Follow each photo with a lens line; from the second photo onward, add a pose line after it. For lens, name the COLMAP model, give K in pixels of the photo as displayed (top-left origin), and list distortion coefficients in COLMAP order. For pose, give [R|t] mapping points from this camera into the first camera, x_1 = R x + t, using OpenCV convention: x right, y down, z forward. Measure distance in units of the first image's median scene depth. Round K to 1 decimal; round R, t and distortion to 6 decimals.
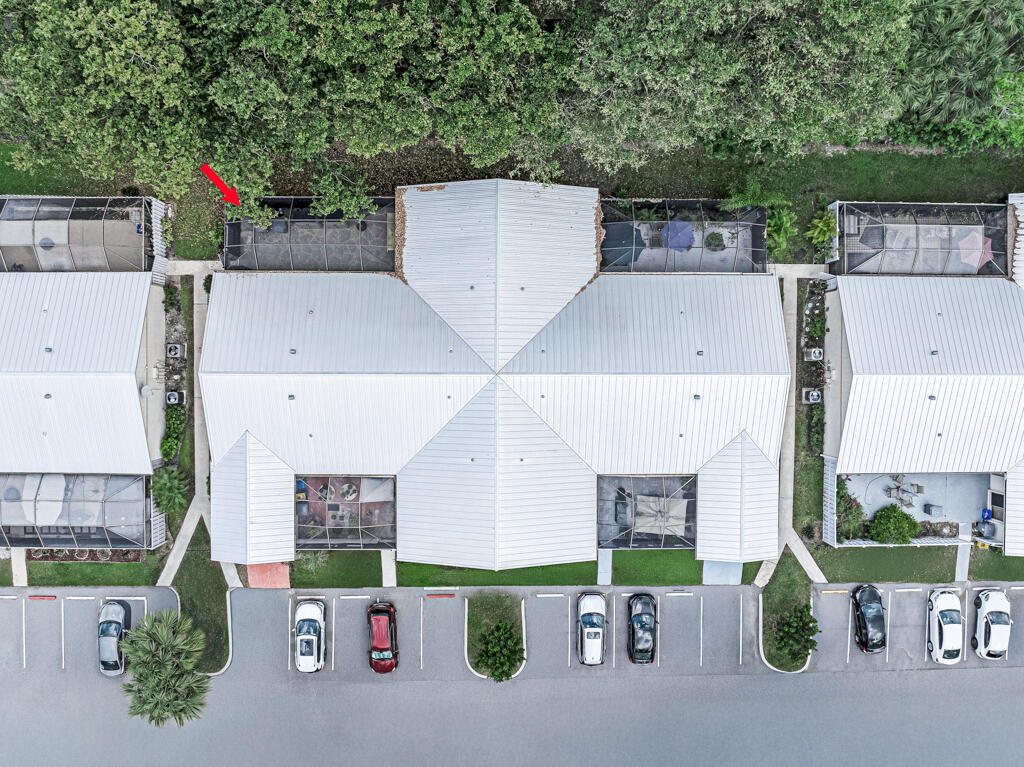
lens RADIAL K [[741.6, 0, 509.5], [0, 741.6, 384.3], [0, 0, 1]] dist [-0.042200, 0.002622]
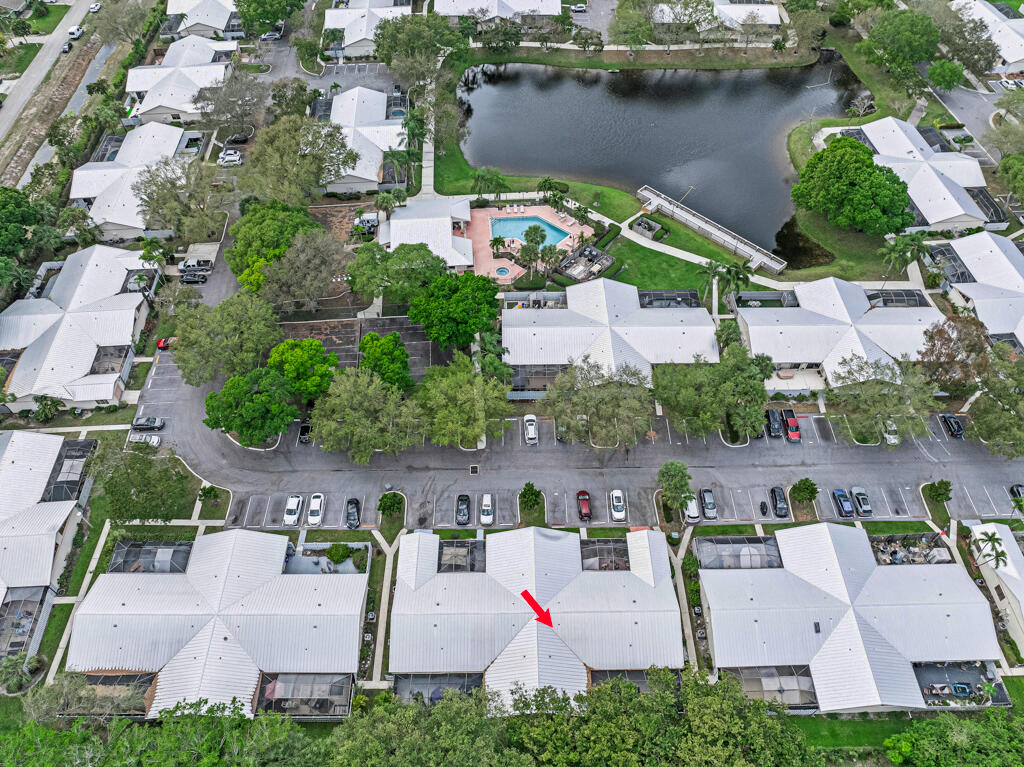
lens RADIAL K [[741.6, 0, 509.6], [0, 741.6, 384.3], [0, 0, 1]] dist [-0.042200, 0.002622]
pose [[-0.999768, -0.002228, -0.021438, 0.093441], [-0.011474, -0.786981, 0.616871, -0.713006], [-0.018245, 0.616974, 0.786772, -0.918987]]
